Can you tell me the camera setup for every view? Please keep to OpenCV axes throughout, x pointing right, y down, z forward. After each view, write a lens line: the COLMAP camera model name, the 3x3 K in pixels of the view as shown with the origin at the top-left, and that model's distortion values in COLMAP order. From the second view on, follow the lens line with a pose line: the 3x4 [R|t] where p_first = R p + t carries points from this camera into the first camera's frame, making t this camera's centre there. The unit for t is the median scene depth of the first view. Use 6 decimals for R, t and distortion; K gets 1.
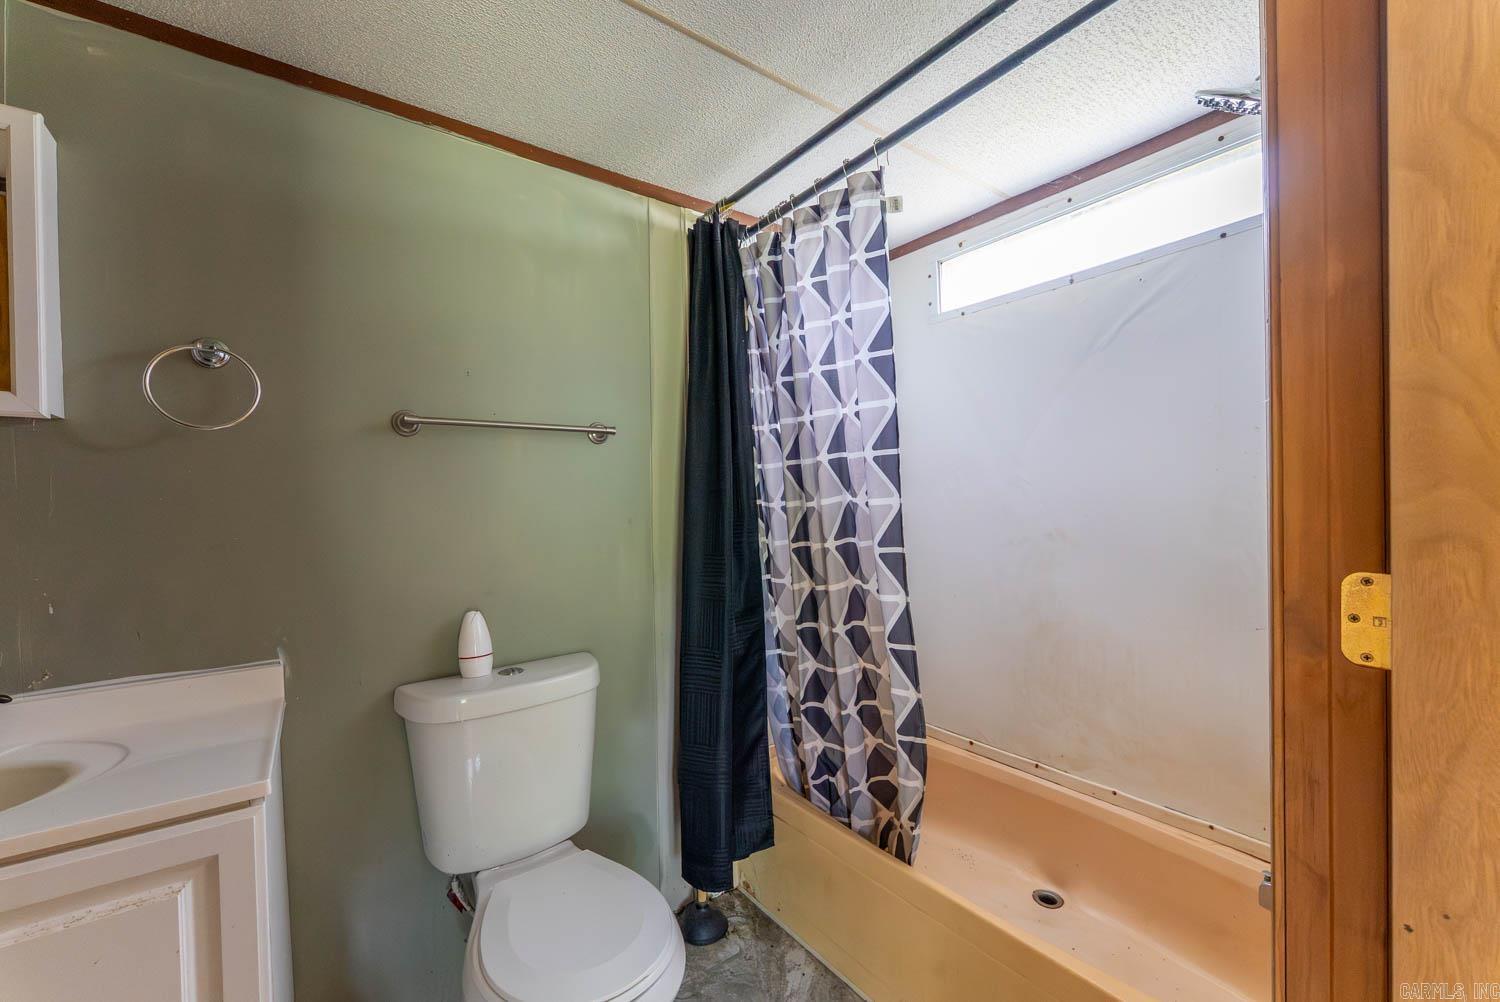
lens RADIAL K [[601.3, 0, 751.6], [0, 601.3, 502.8], [0, 0, 1]] dist [0.000248, -0.000454]
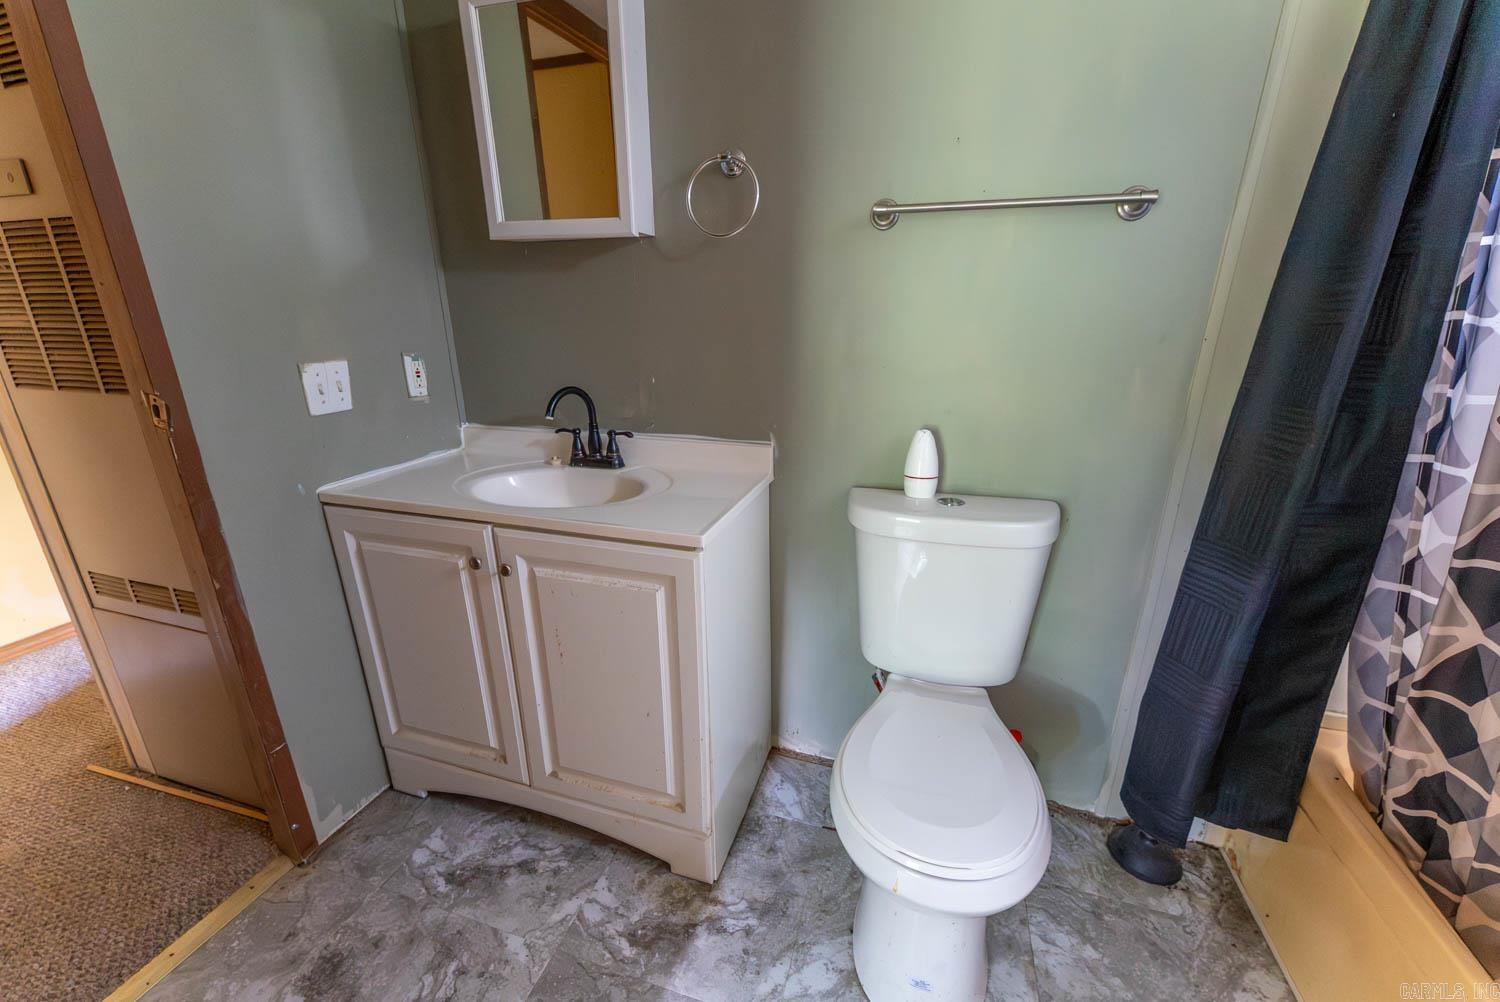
lens RADIAL K [[601.3, 0, 750.2], [0, 601.3, 505.8], [0, 0, 1]] dist [0.000248, -0.000454]
pose [[0.585440, 0.270773, -0.764161, 0.103971], [-0.014407, 0.945902, 0.324133, -0.005465], [0.810588, -0.178751, 0.557670, 0.199842]]
